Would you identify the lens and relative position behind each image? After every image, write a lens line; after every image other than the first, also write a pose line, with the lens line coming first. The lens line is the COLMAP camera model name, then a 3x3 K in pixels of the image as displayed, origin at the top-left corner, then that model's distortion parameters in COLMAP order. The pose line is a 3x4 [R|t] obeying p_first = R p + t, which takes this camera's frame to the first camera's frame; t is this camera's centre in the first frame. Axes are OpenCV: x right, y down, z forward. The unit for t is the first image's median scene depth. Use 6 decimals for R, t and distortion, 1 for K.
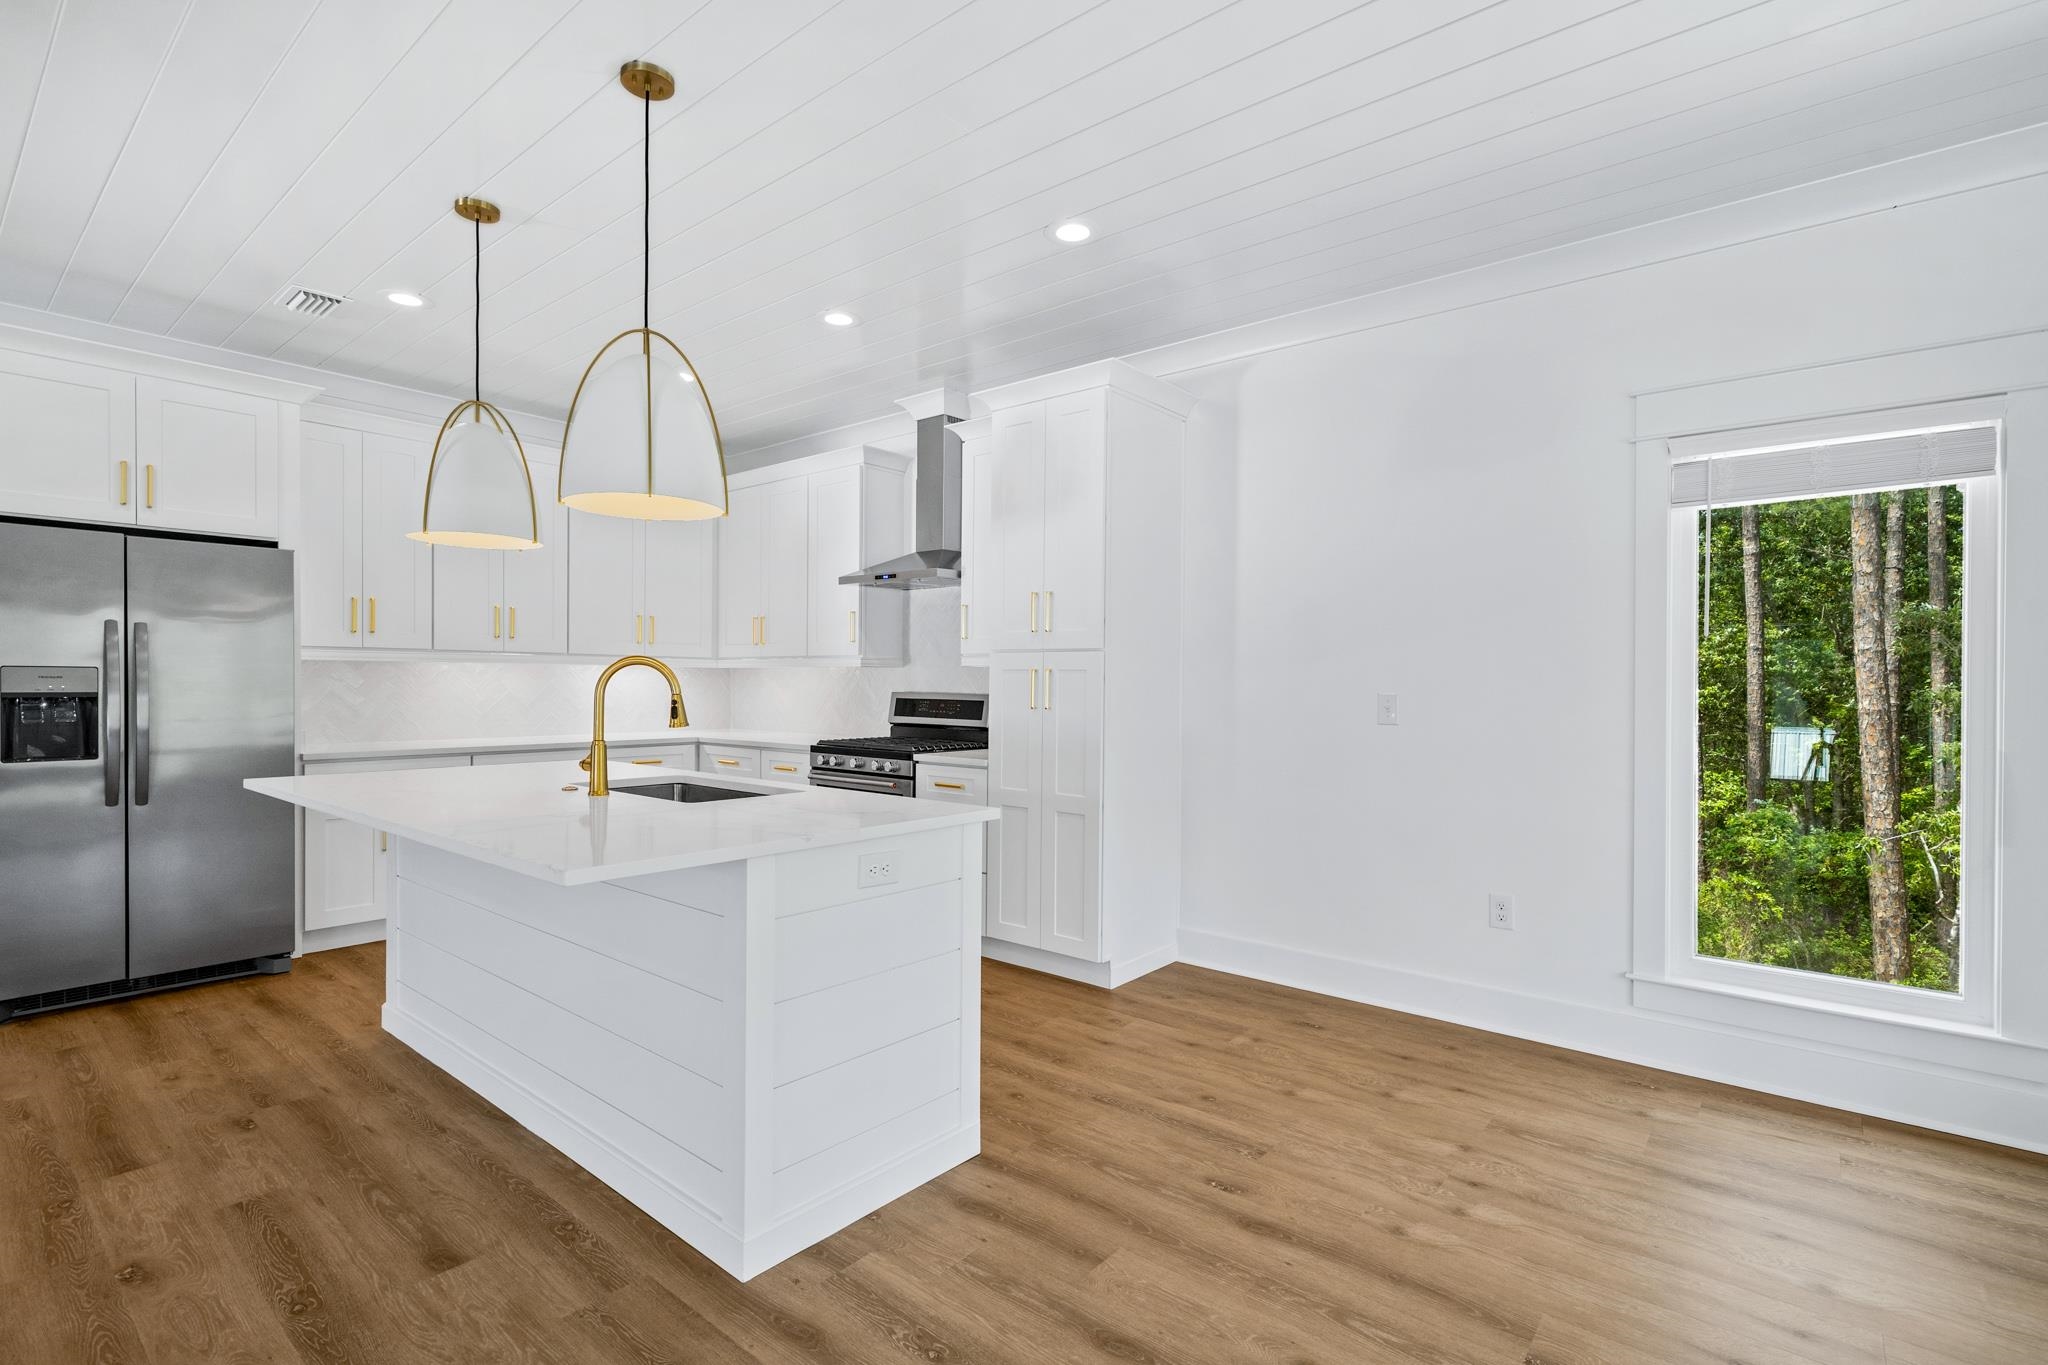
lens RADIAL K [[948.5, 0, 1021.8], [0, 948.5, 691.9], [0, 0, 1]] dist [-0.002047, 0.000136]
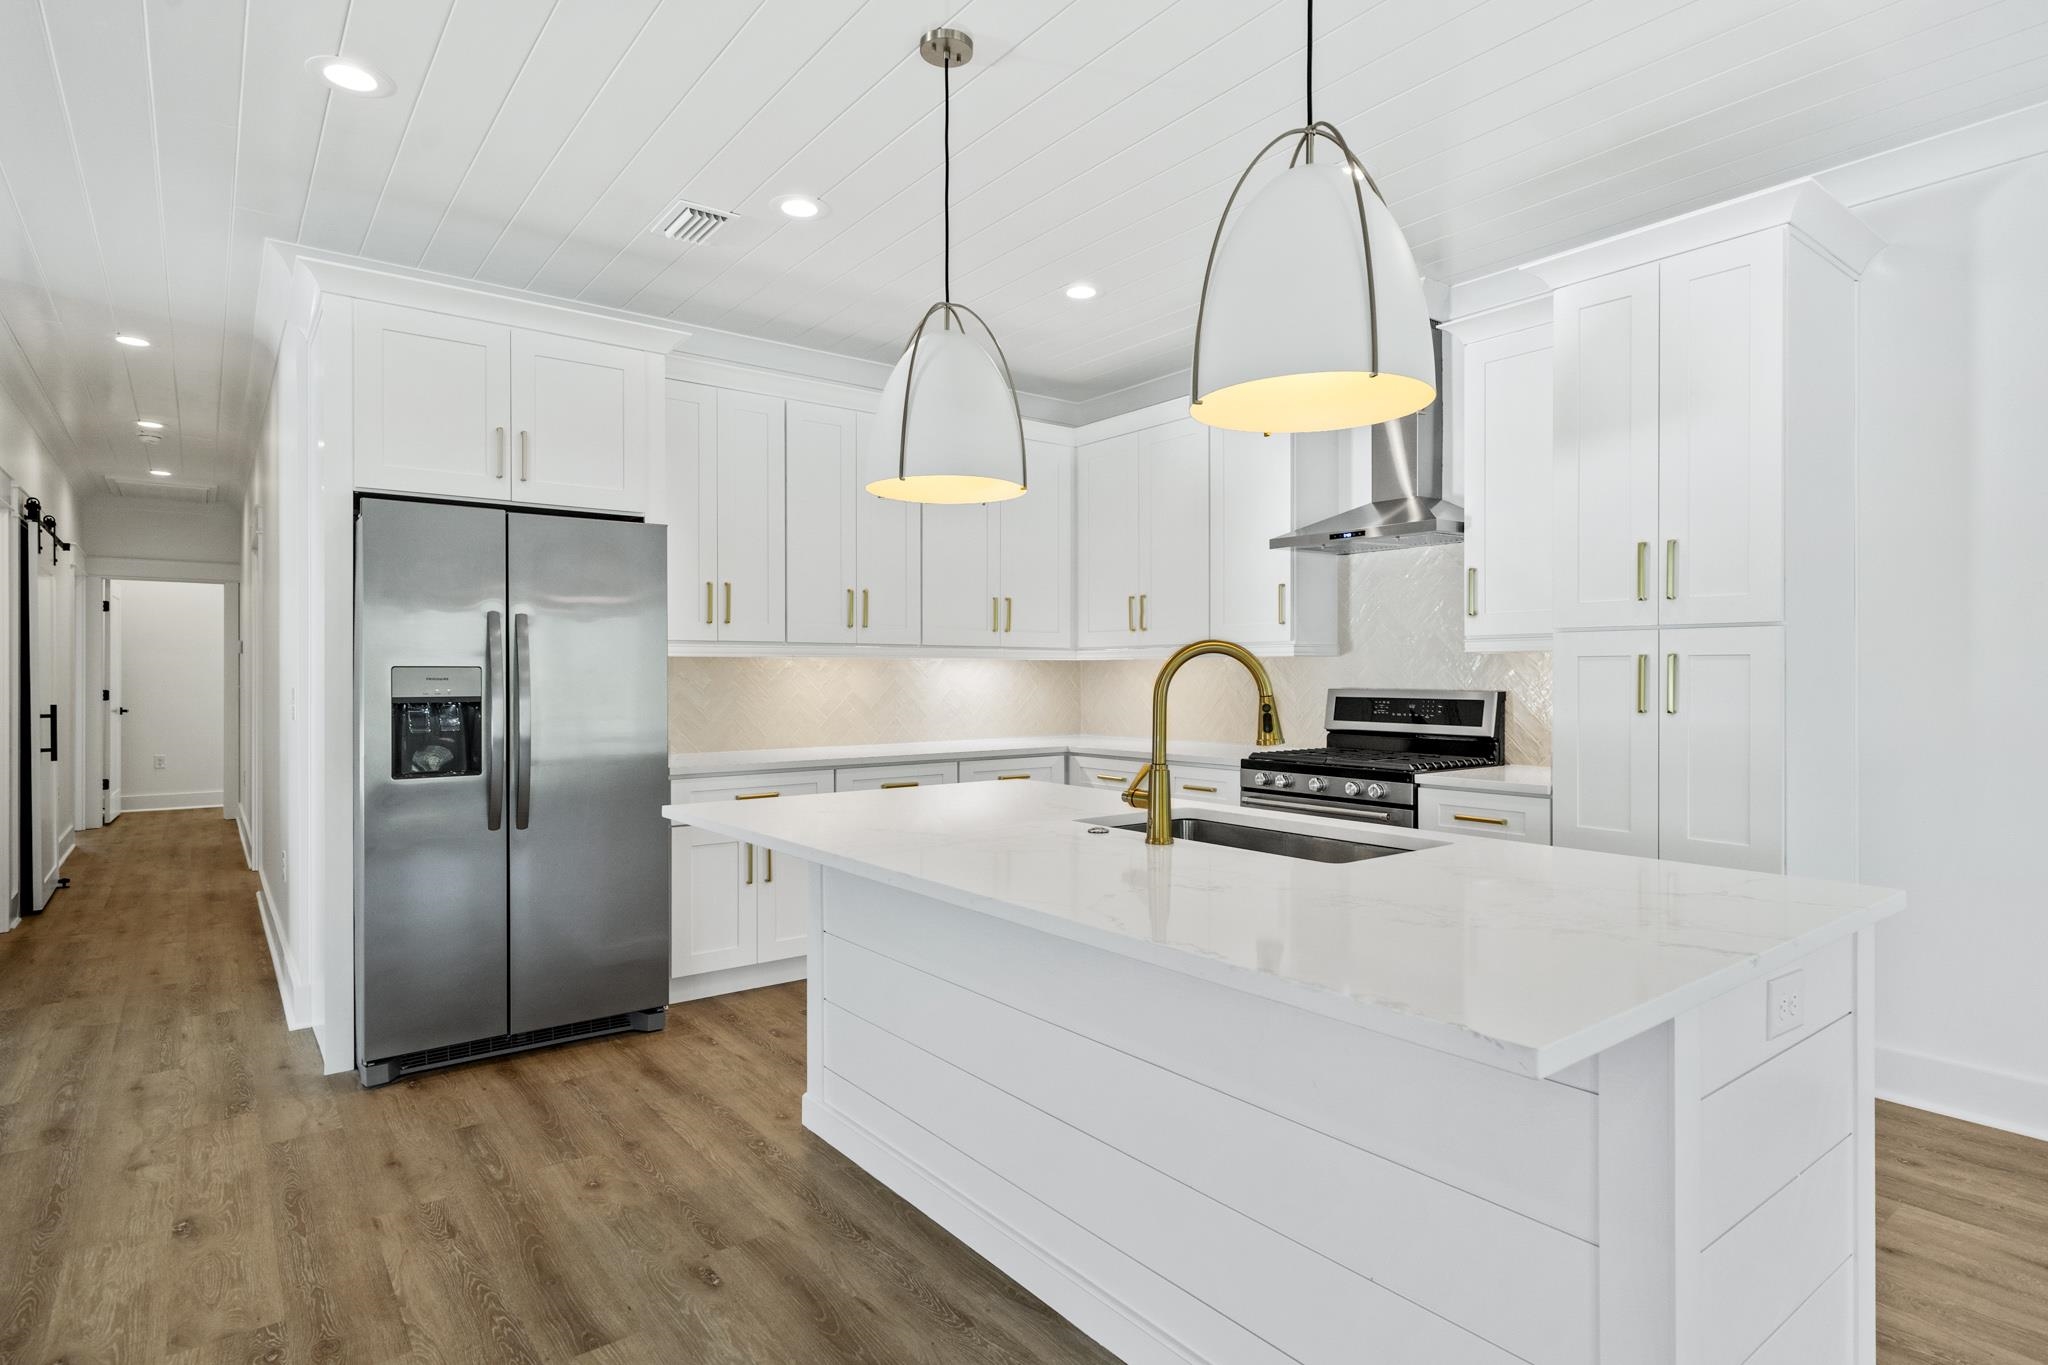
lens RADIAL K [[1059.6, 0, 1016.8], [0, 1059.6, 675.2], [0, 0, 1]] dist [-0.000355, -0.000626]
pose [[0.974861, -0.009528, -0.222610, -0.282880], [0.007120, 0.999907, -0.011618, -0.004001], [0.222700, 0.009741, 0.974838, 0.170904]]
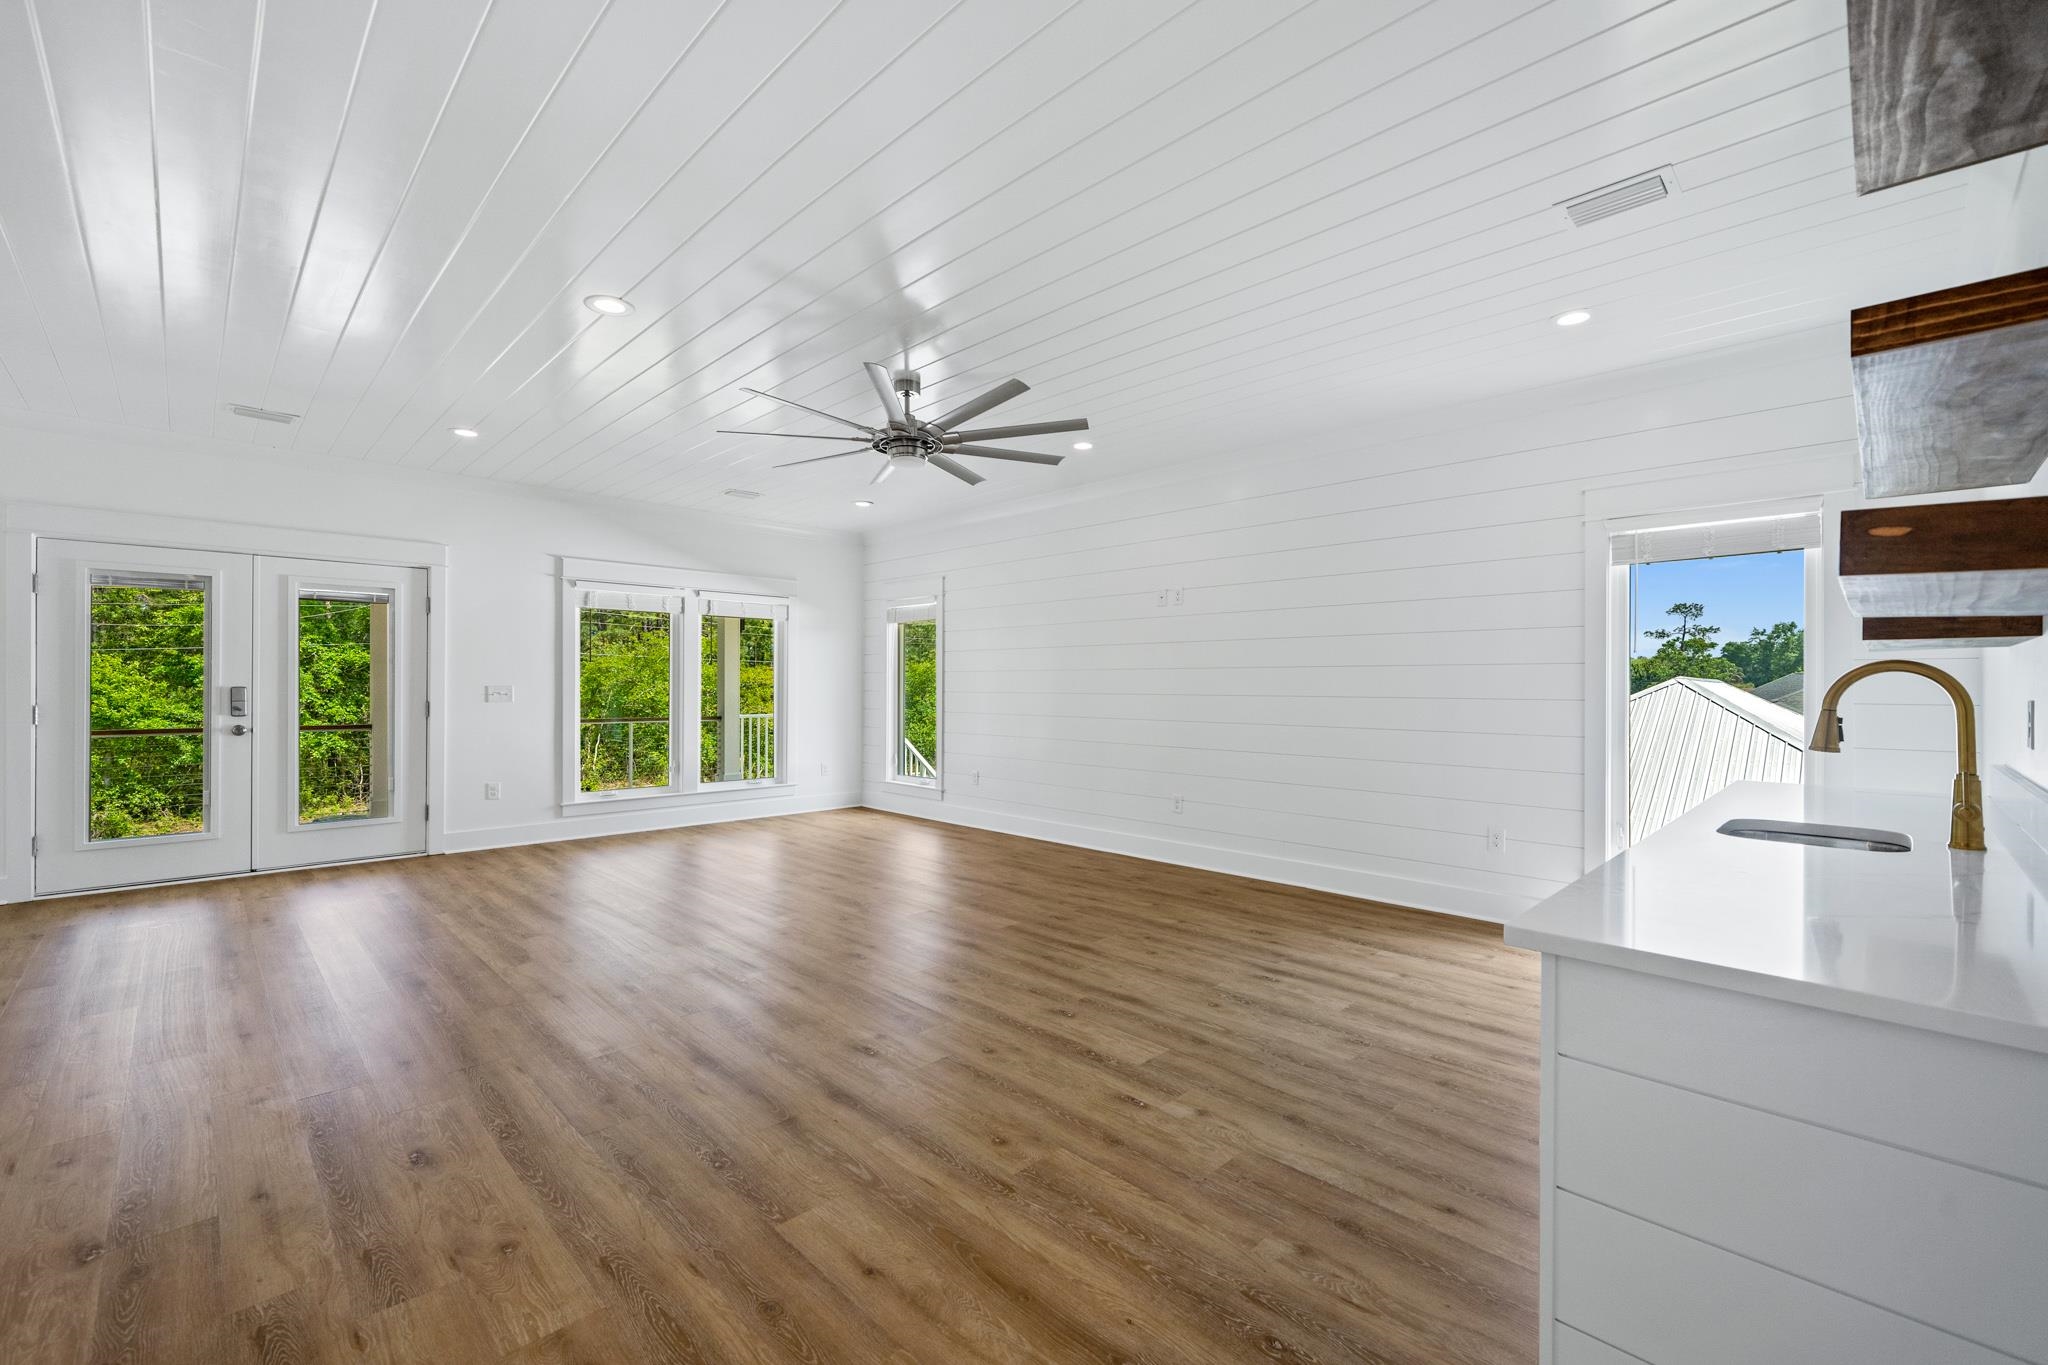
lens RADIAL K [[858.4, 0, 1024.0], [0, 858.4, 682.5], [0, 0, 1]] dist [-0.001763, -0.000047]
pose [[-0.994764, -0.014894, 0.101109, -1.401549], [-0.014331, 0.999877, 0.006296, -0.020047], [-0.101191, 0.004814, -0.994855, 0.980004]]
